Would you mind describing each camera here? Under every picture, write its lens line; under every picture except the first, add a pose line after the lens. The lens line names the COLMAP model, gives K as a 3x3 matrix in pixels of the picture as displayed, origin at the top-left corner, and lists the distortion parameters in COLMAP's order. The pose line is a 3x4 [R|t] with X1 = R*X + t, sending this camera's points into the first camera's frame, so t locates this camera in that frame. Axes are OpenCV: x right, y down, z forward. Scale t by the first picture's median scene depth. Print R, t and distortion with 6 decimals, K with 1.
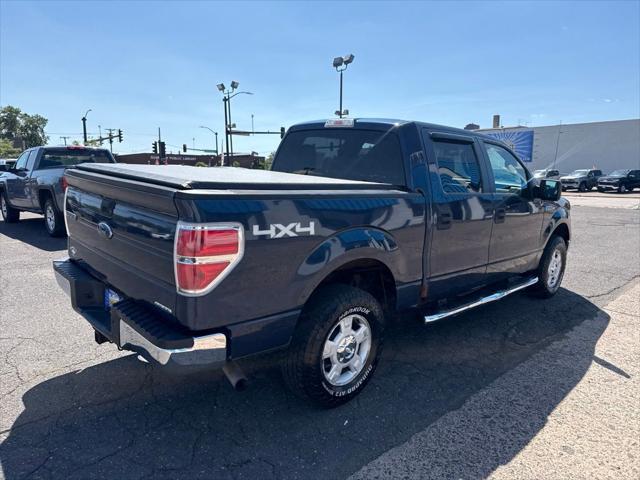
lens RADIAL K [[449.8, 0, 320.0], [0, 449.8, 240.0], [0, 0, 1]] dist [0.073945, -0.098558]
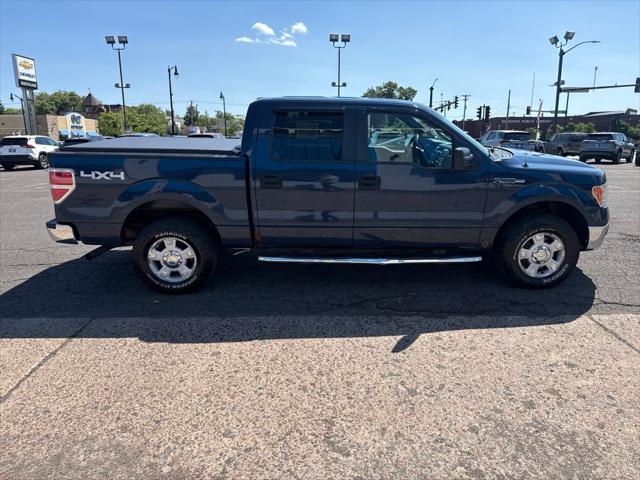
lens RADIAL K [[449.8, 0, 320.0], [0, 449.8, 240.0], [0, 0, 1]] dist [0.073945, -0.098558]
pose [[0.727082, 0.142687, -0.671560, 1.058588], [-0.091690, 0.989583, 0.110987, -0.028808], [0.680401, -0.019121, 0.732591, 0.160346]]
